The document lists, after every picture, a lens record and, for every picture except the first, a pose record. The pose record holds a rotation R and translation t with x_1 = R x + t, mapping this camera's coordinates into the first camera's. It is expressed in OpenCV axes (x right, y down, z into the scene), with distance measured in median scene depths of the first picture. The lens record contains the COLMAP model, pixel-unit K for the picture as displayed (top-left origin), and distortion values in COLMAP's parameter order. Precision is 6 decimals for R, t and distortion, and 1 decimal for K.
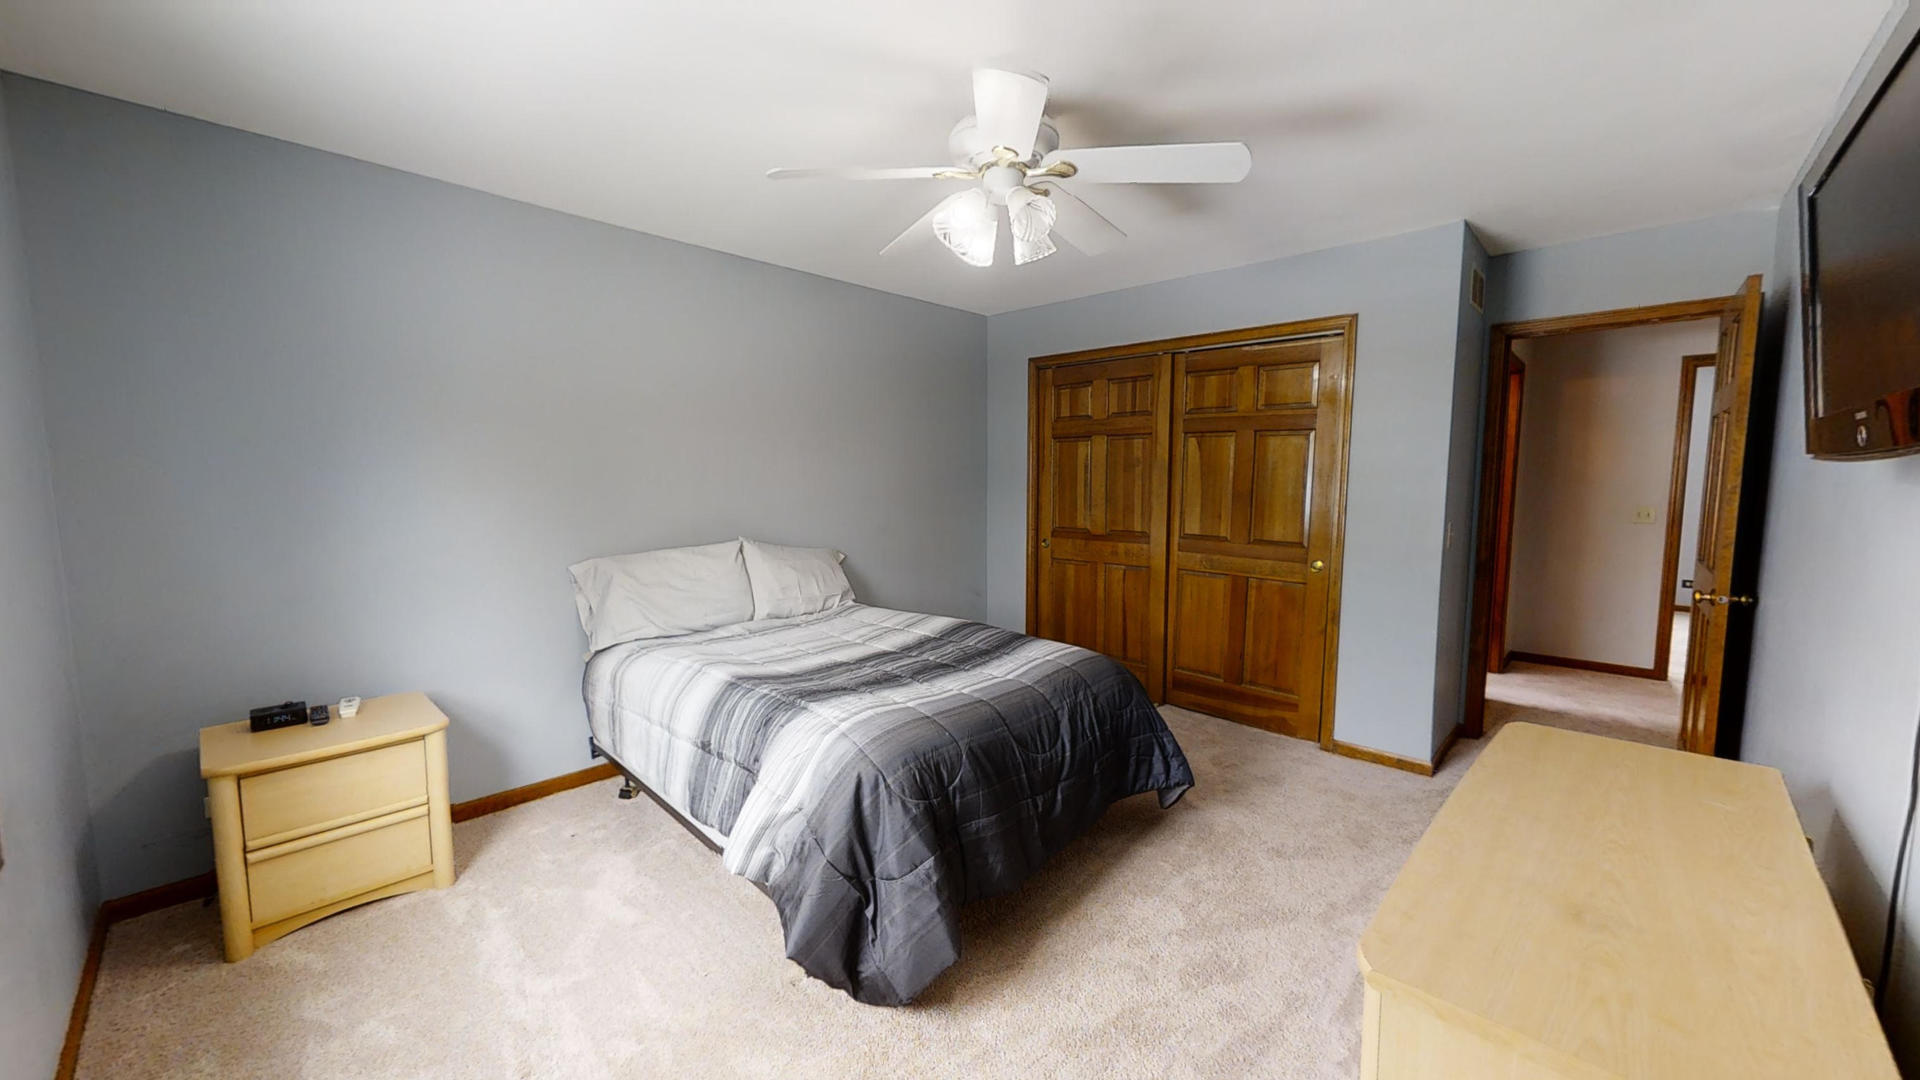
lens RADIAL K [[703.9, 0, 954.3], [0, 703.9, 537.3], [0, 0, 1]] dist [-0.000112, 0.000099]
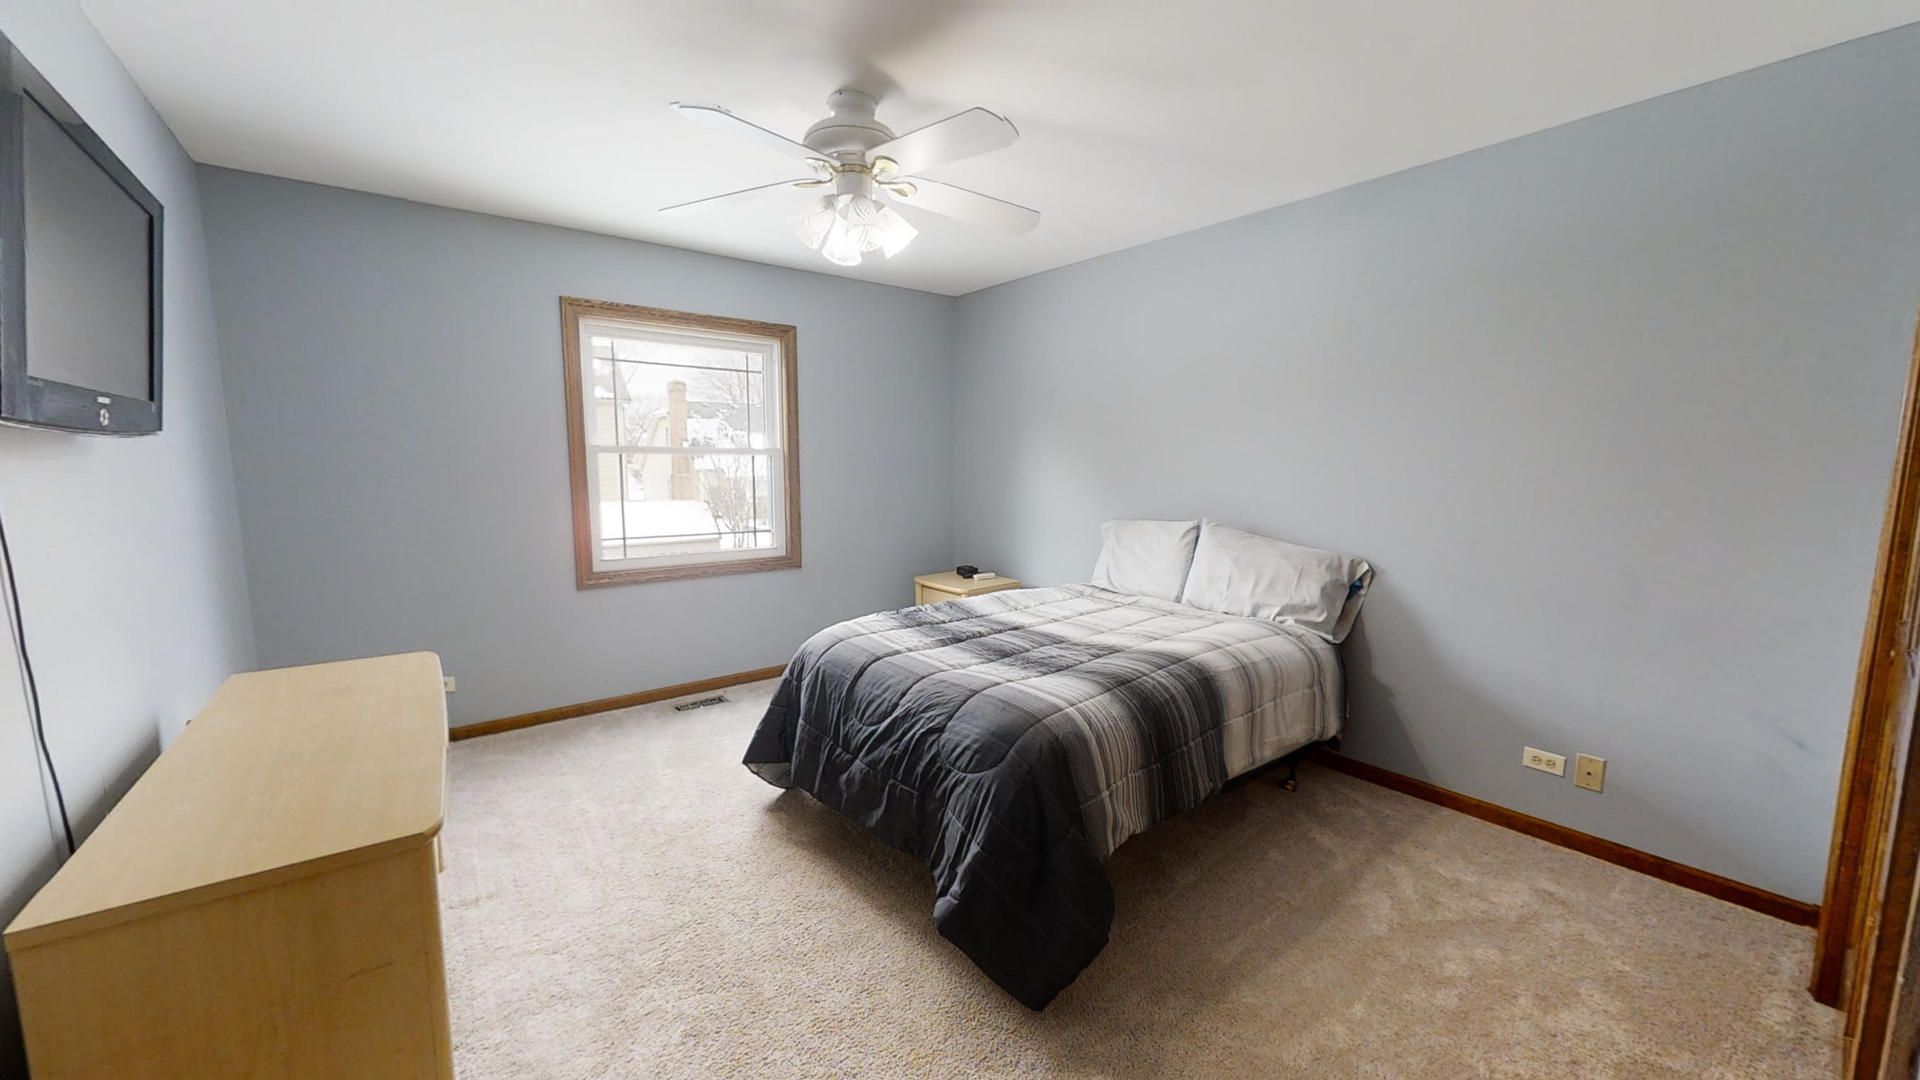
lens RADIAL K [[703.9, 0, 951.6], [0, 703.9, 540.6], [0, 0, 1]] dist [-0.000112, 0.000099]
pose [[-0.150352, 0.117103, -0.981673, 0.968585], [-0.084487, 0.987806, 0.130775, -0.092201], [0.985016, 0.102601, -0.138625, 1.110645]]
